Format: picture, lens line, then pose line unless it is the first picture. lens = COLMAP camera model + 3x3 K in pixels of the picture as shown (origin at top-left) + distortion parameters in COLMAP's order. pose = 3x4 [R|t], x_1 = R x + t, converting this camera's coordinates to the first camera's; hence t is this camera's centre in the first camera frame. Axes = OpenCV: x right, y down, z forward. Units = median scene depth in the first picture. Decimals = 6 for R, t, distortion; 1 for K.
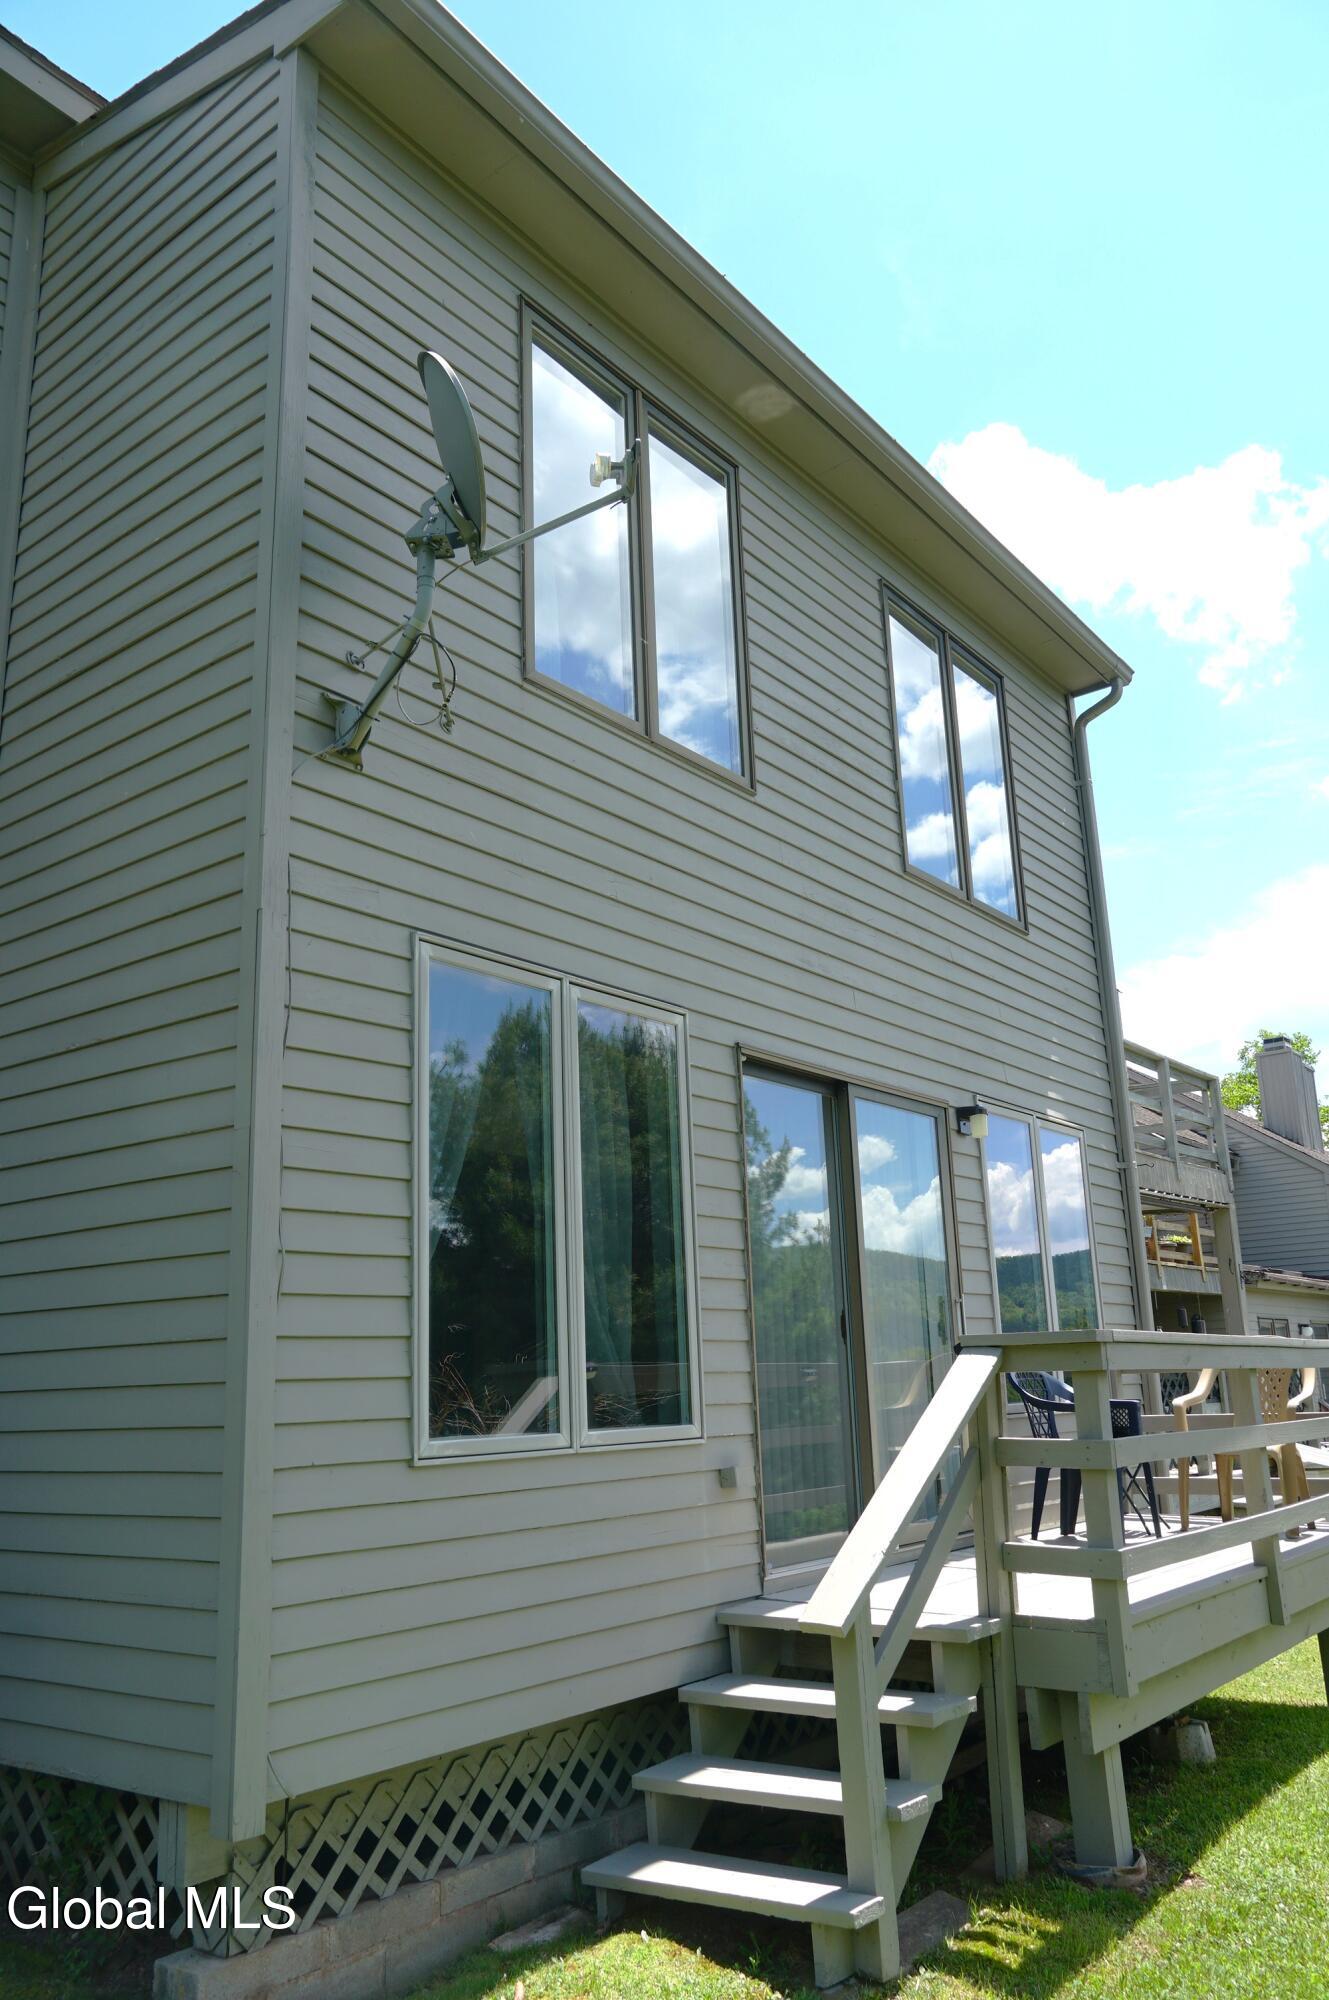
lens RADIAL K [[1492.0, 0, 679.9], [0, 1492.0, 988.3], [0, 0, 1]] dist [-0.062825, 0.065345]
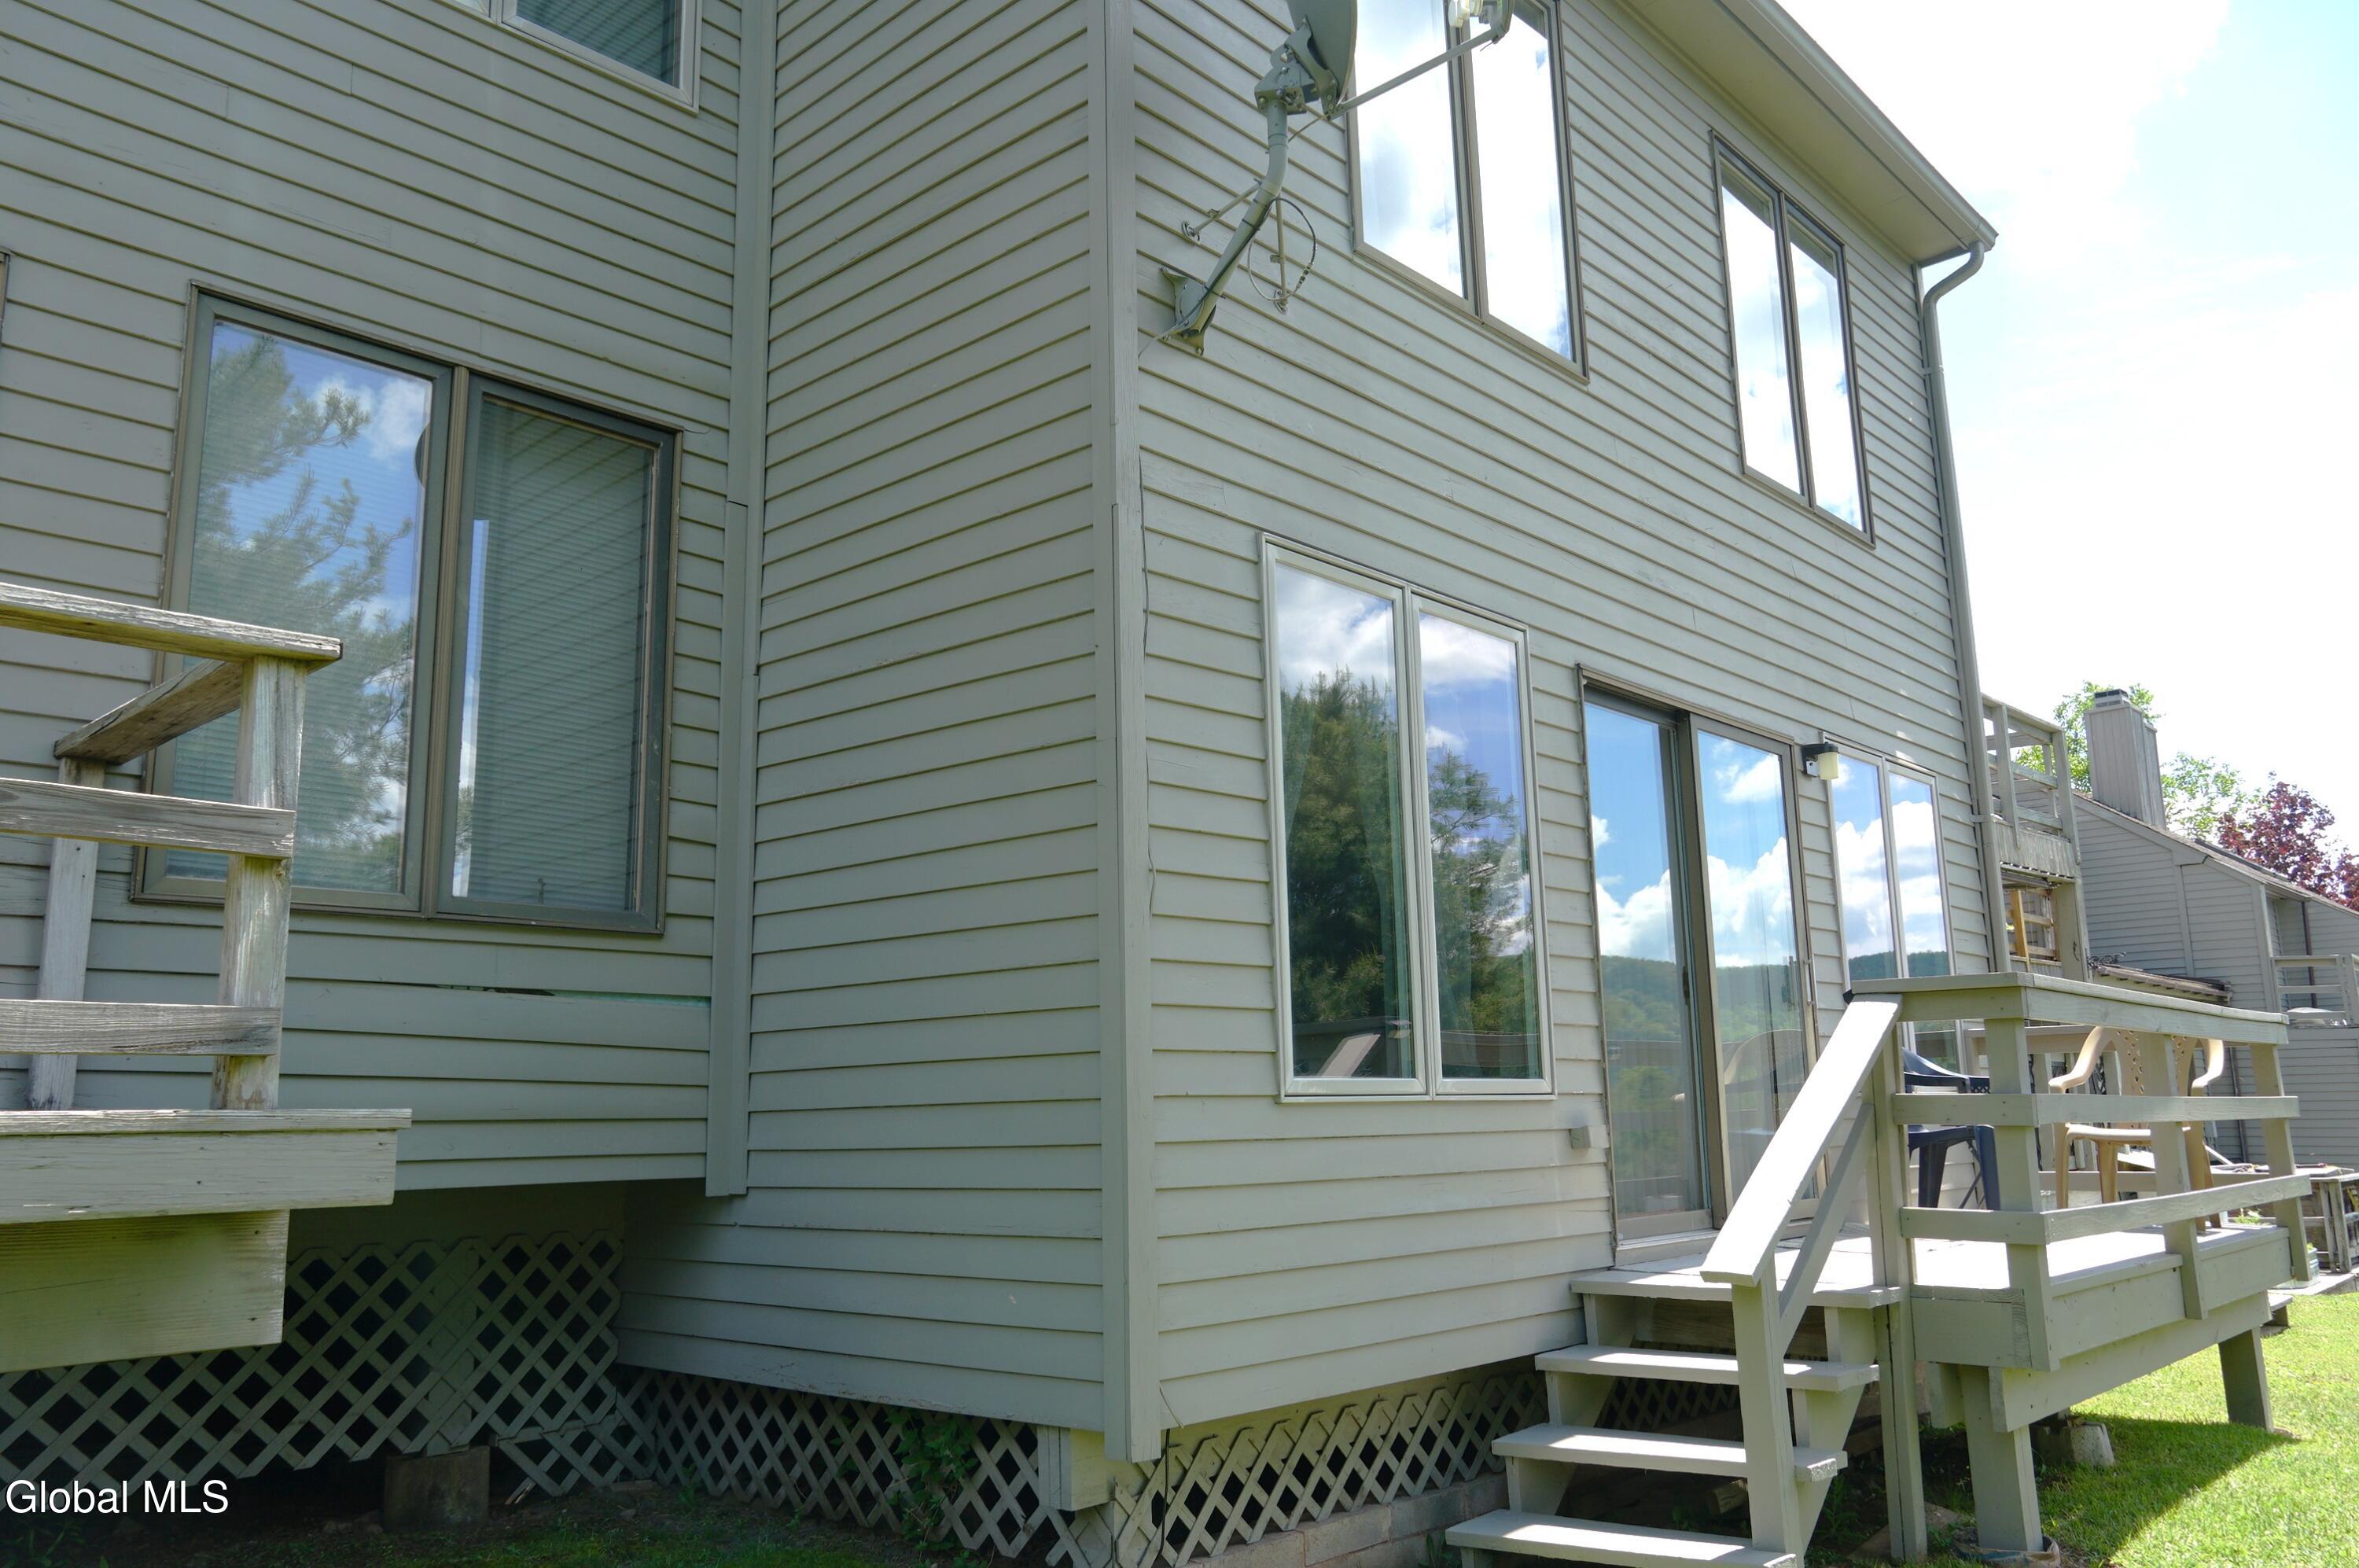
lens RADIAL K [[1759.8, 0, 1197.0], [0, 1759.8, 770.7], [0, 0, 1]] dist [-0.062825, 0.065345]
pose [[0.995636, 0.002365, -0.093292, -0.111869], [0.004696, 0.997142, 0.075399, 0.025187], [0.093204, -0.075508, 0.992780, -0.080955]]
